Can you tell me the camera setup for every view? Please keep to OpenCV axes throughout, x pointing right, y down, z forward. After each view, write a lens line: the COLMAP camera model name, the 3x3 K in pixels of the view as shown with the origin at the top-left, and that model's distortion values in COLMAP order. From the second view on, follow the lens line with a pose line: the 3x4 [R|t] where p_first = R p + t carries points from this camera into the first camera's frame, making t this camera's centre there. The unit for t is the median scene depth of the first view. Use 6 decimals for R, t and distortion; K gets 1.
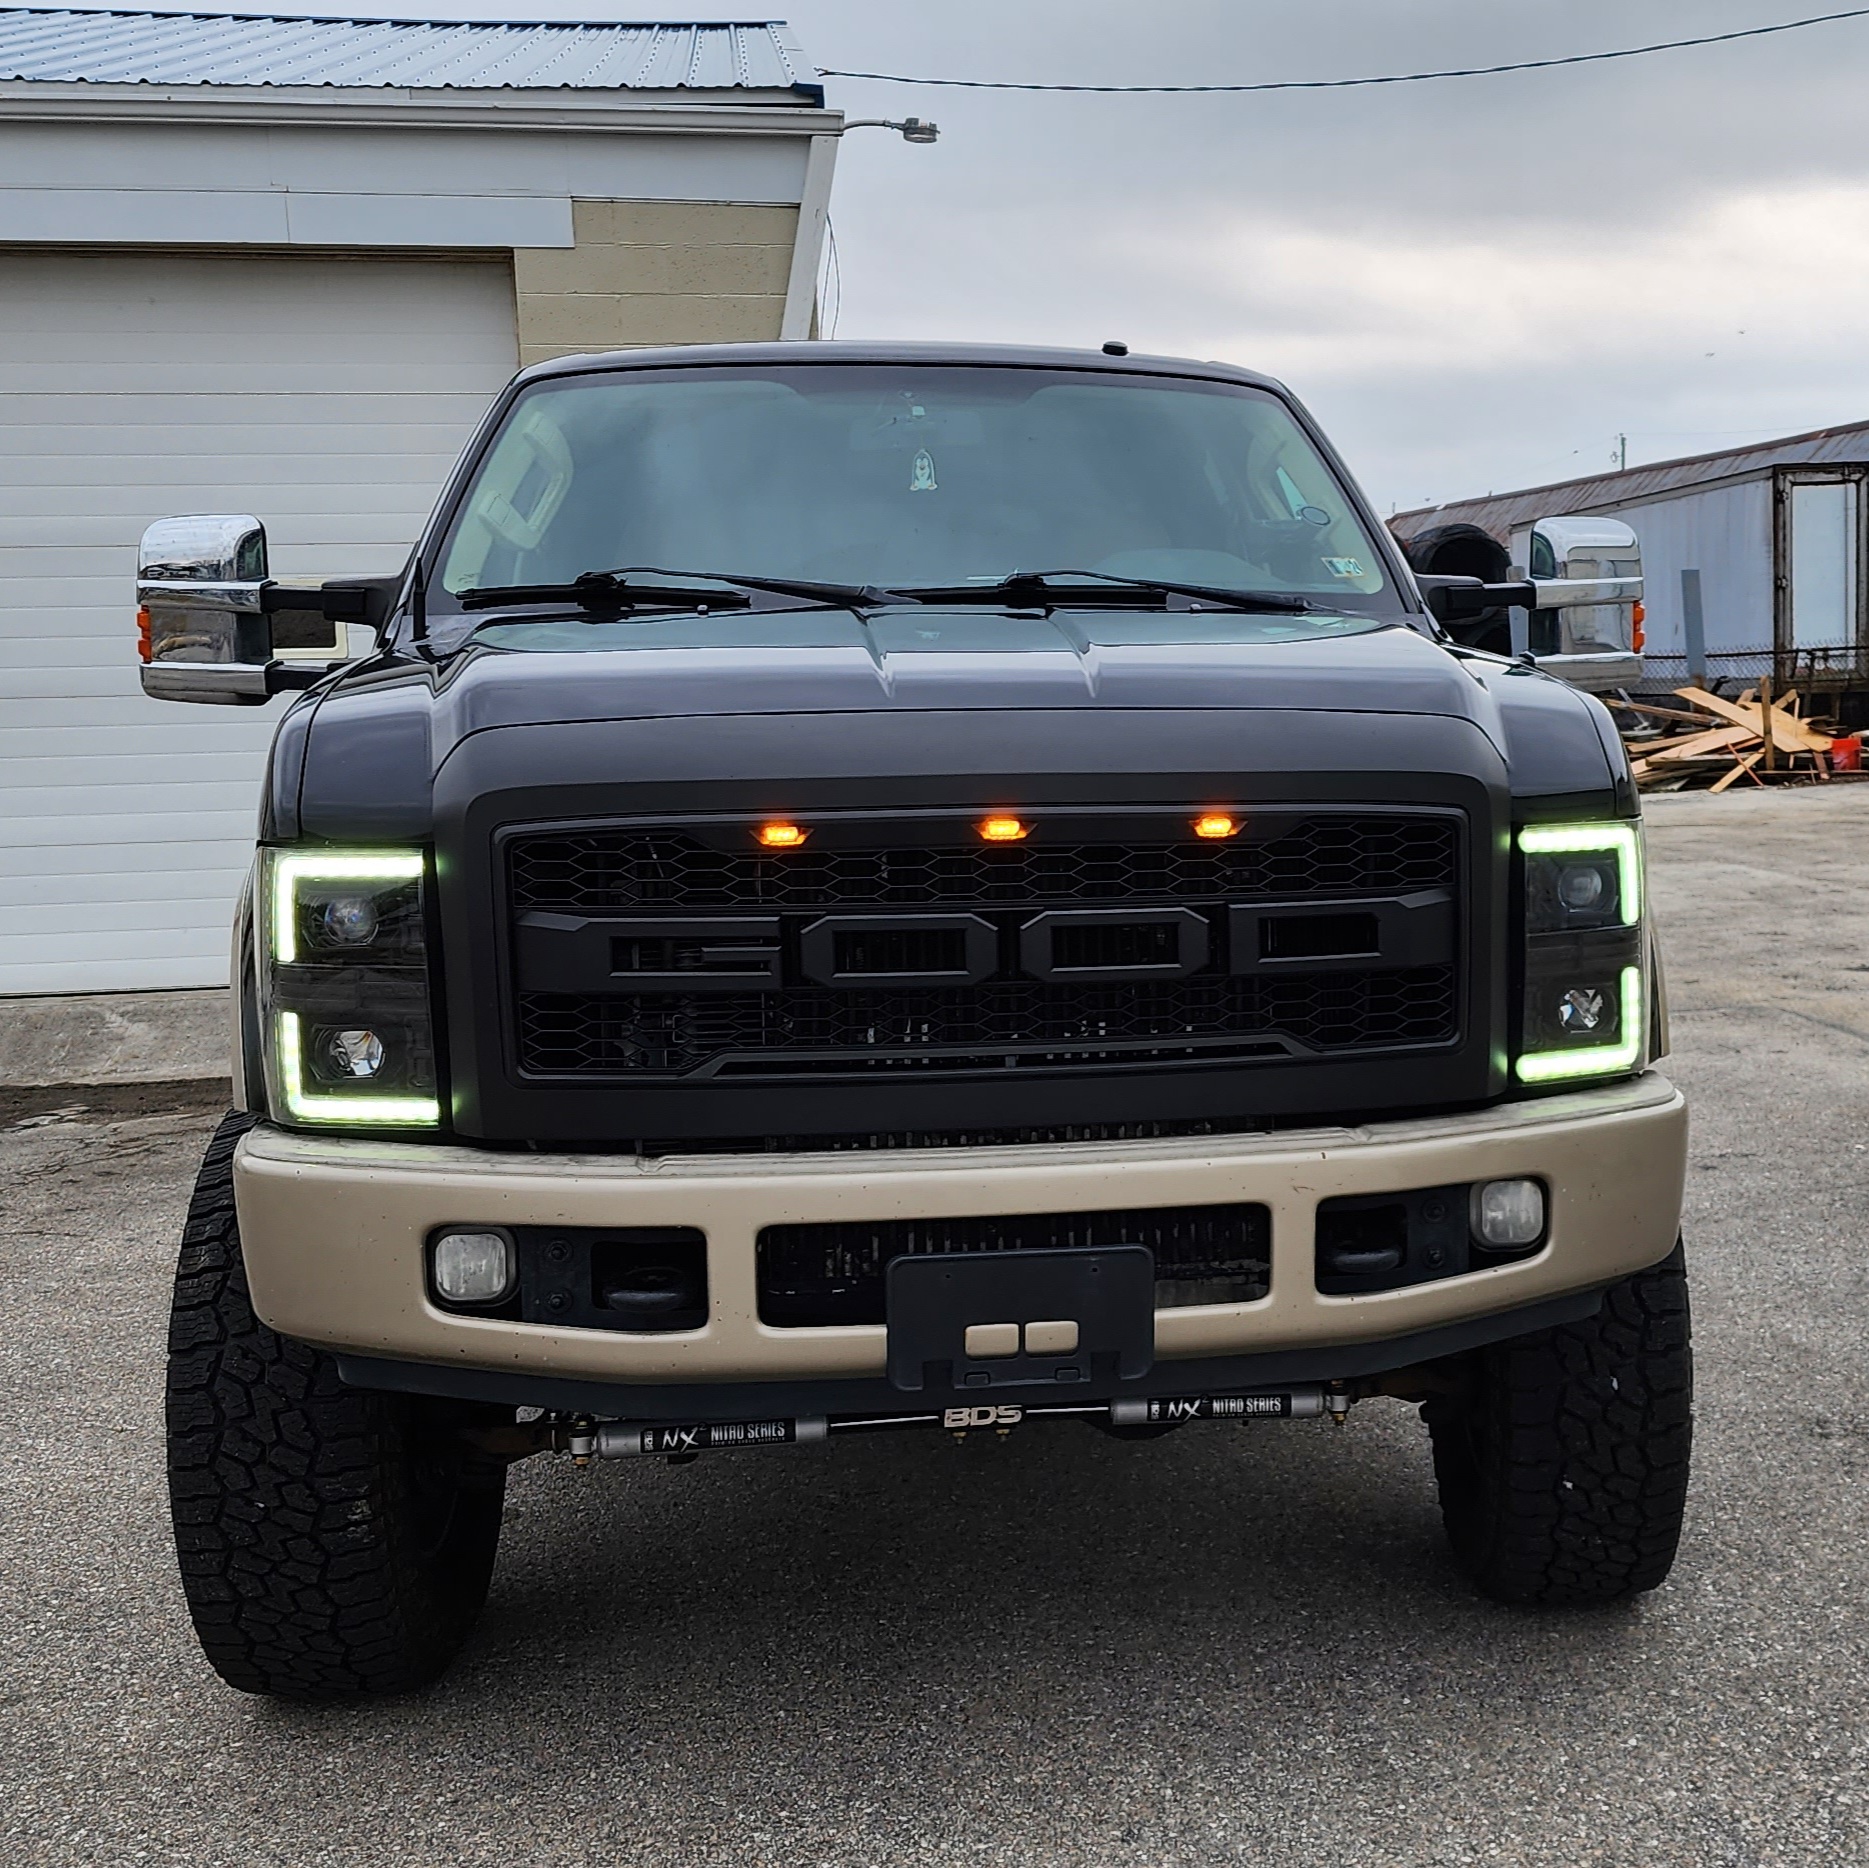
lens RADIAL K [[2661.7, 0, 934.5], [0, 2661.7, 934.0], [0, 0, 1]] dist [-0.082747, 1.043033]
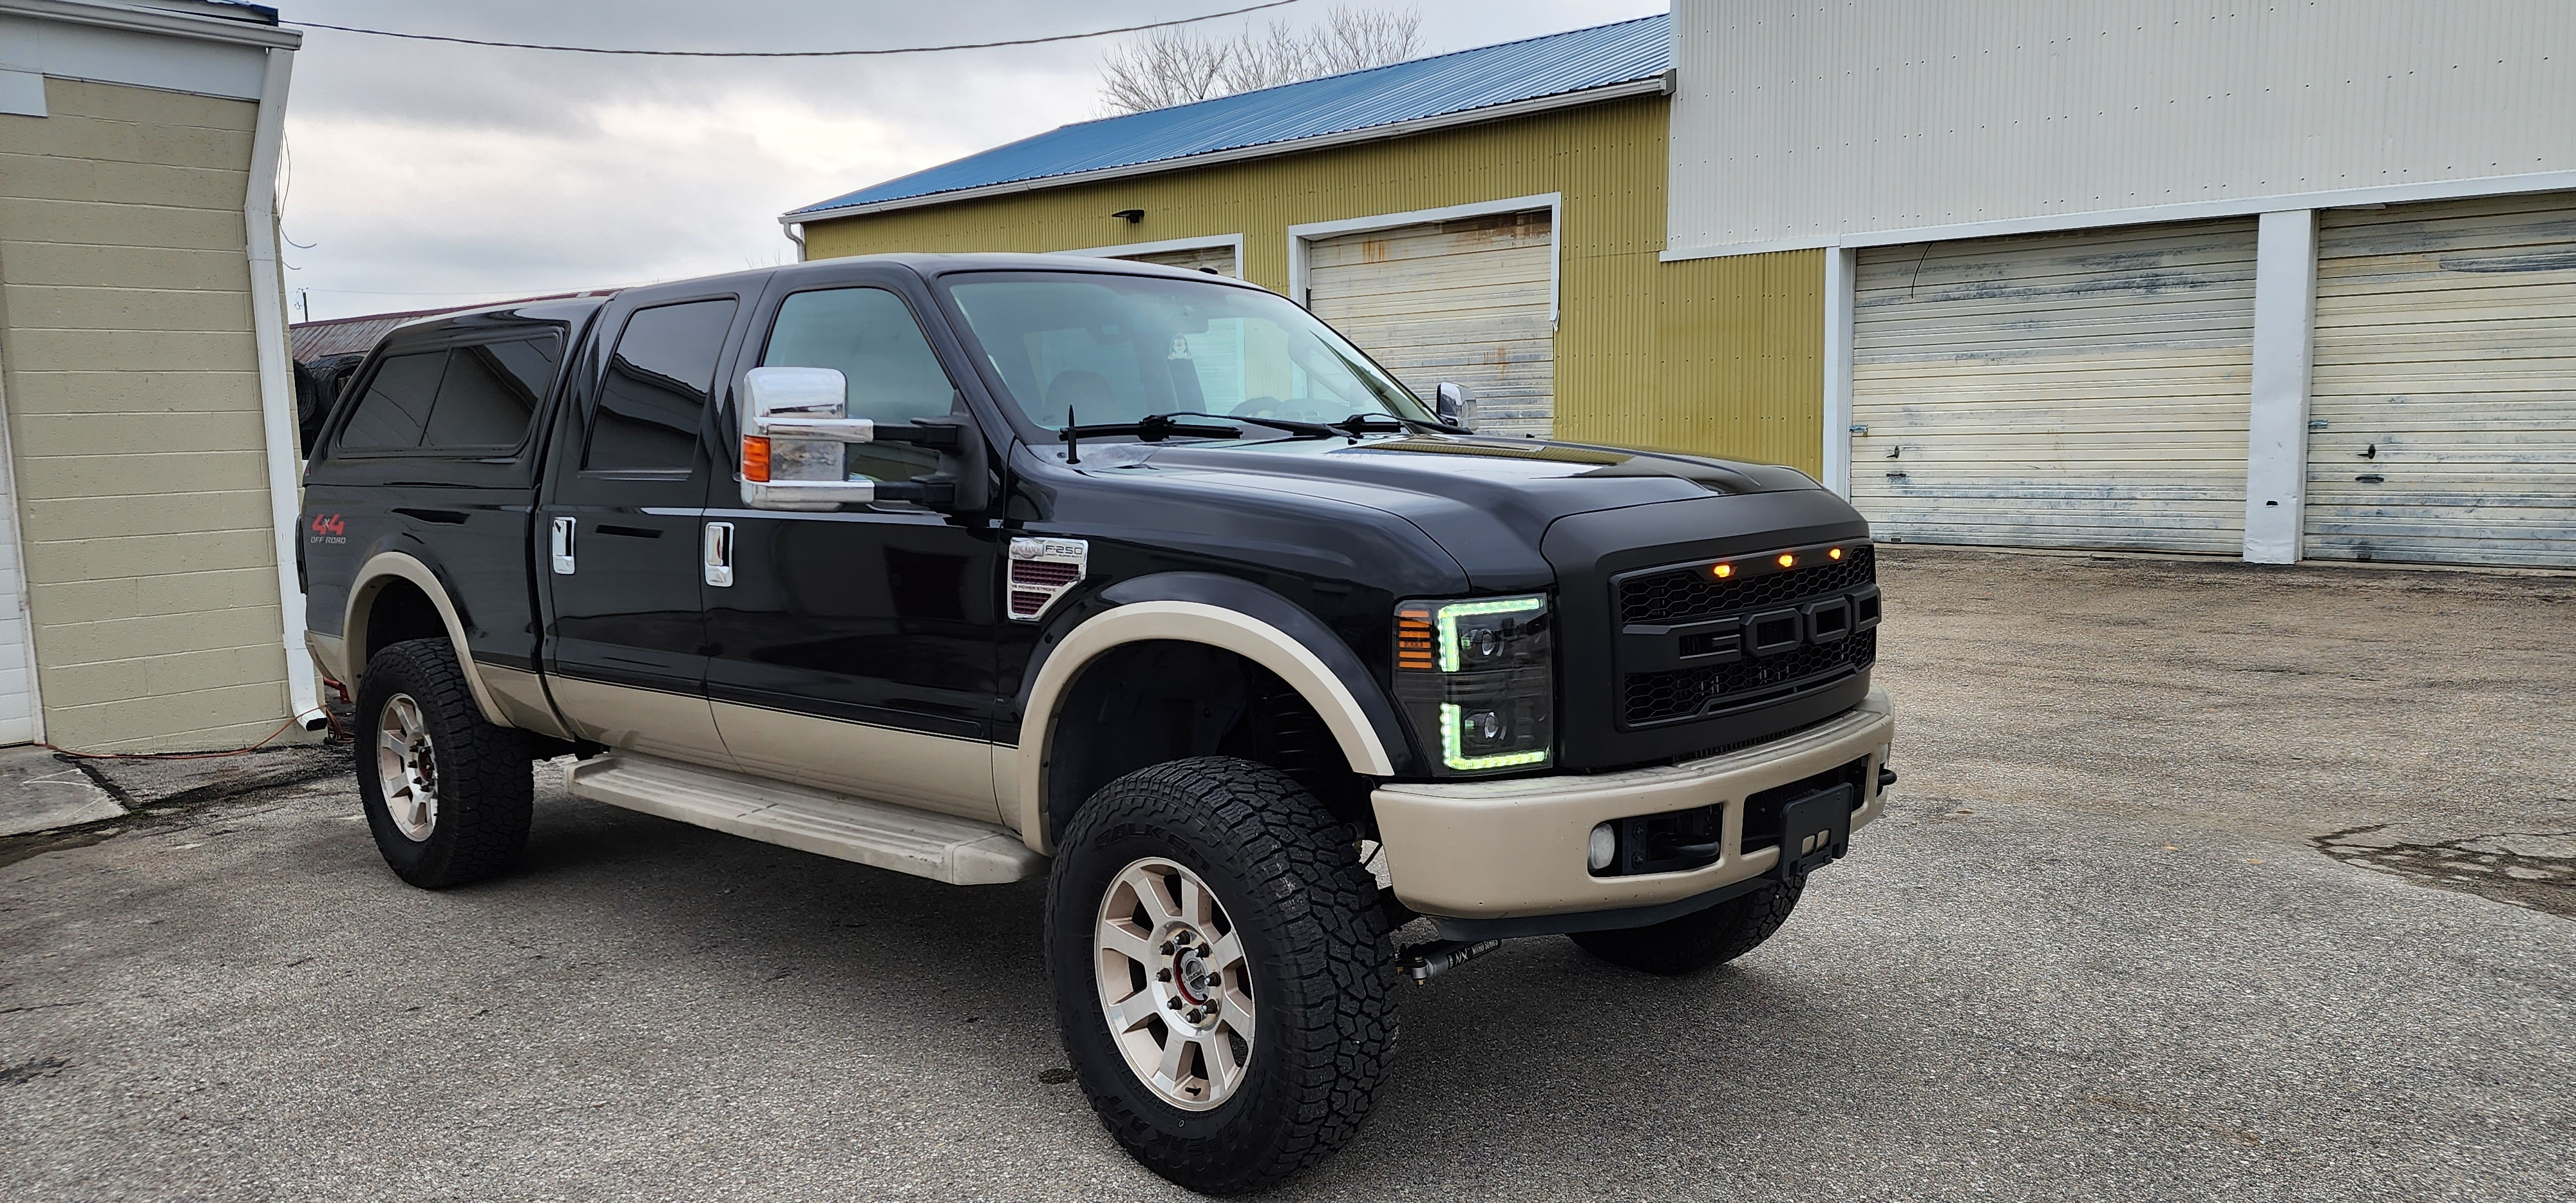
lens RADIAL K [[1789.4, 0, 1125.5], [0, 1789.4, 606.4], [0, 0, 1]] dist [0.104599, 0.000144]
pose [[0.771501, -0.062152, 0.633185, -1.087153], [0.075499, 0.997128, 0.005884, -0.049683], [-0.631733, 0.043266, 0.773978, 0.324993]]
